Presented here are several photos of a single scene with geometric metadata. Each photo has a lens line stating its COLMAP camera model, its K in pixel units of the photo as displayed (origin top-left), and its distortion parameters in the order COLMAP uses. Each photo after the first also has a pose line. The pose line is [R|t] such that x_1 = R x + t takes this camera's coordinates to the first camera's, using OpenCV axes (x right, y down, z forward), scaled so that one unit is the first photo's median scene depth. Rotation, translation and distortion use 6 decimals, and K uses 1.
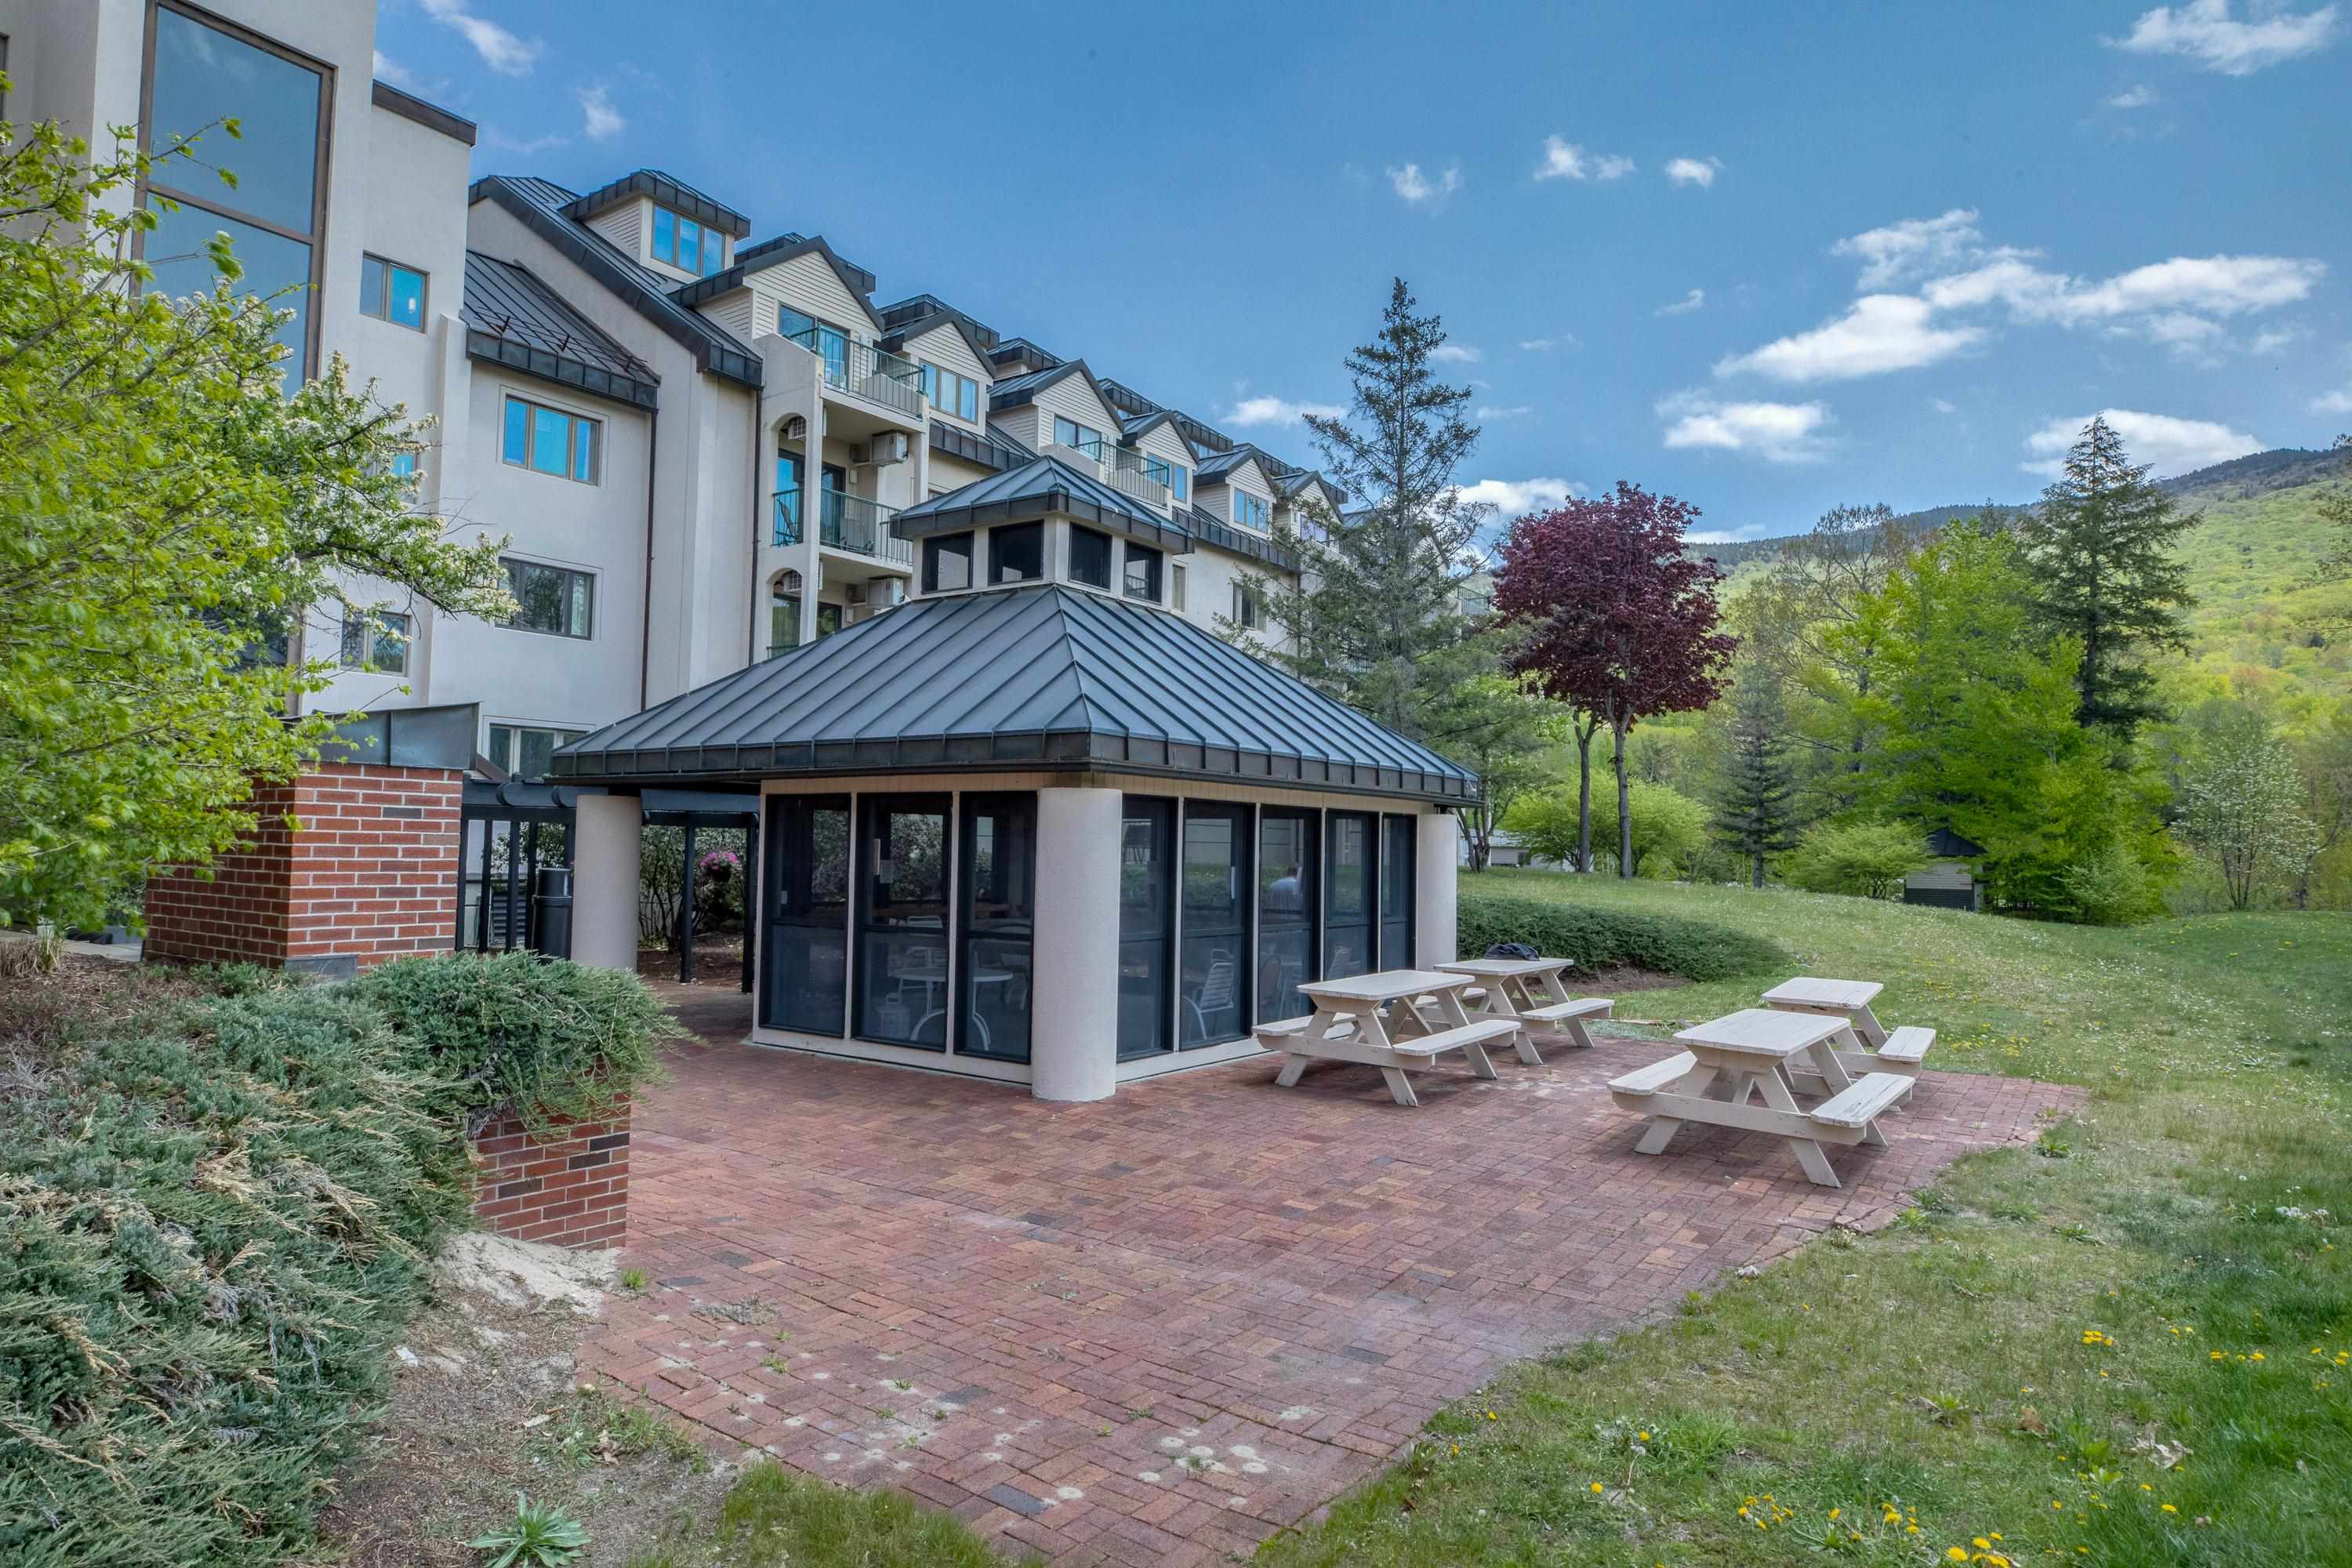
lens RADIAL K [[1376.1, 0, 1173.7], [0, 1376.1, 784.5], [0, 0, 1]] dist [-0.000058, -0.000341]
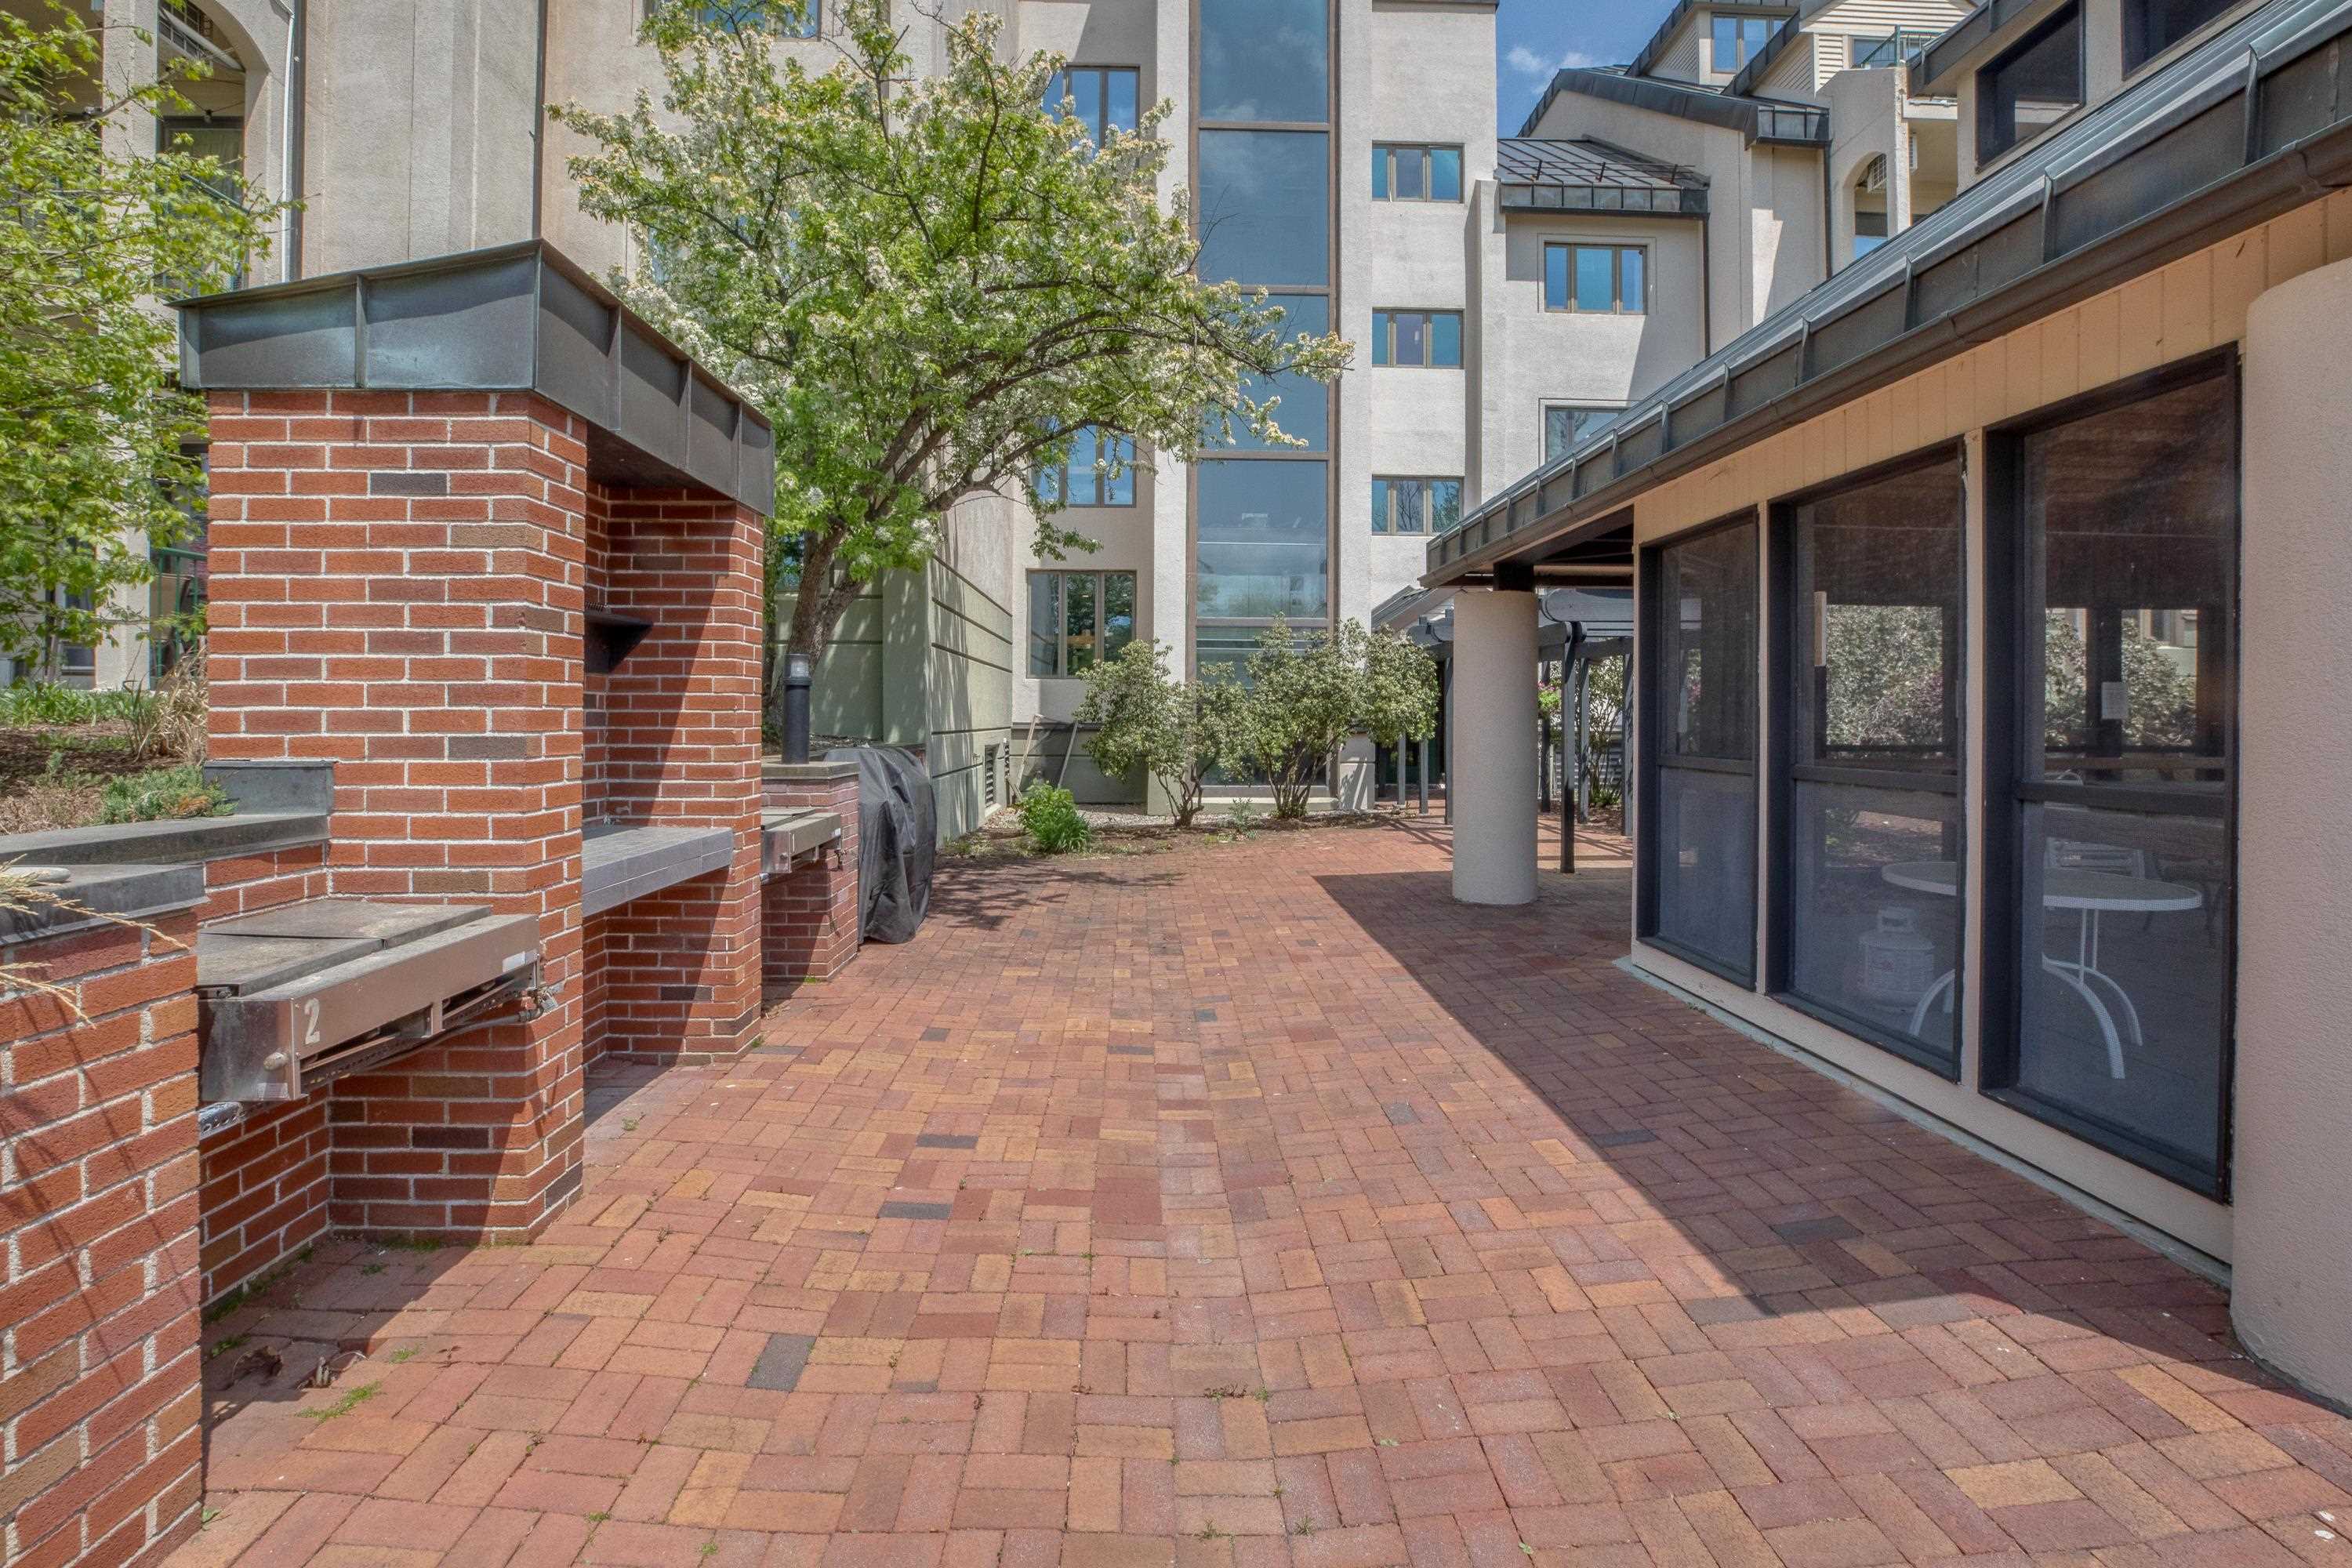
lens RADIAL K [[1096.2, 0, 1180.6], [0, 1096.2, 730.1], [0, 0, 1]] dist [-0.030575, -0.000822]
pose [[0.606140, -0.006348, -0.795333, -0.079294], [0.046222, 0.998559, 0.027258, 0.110992], [0.794014, -0.053284, 0.605560, 0.971425]]
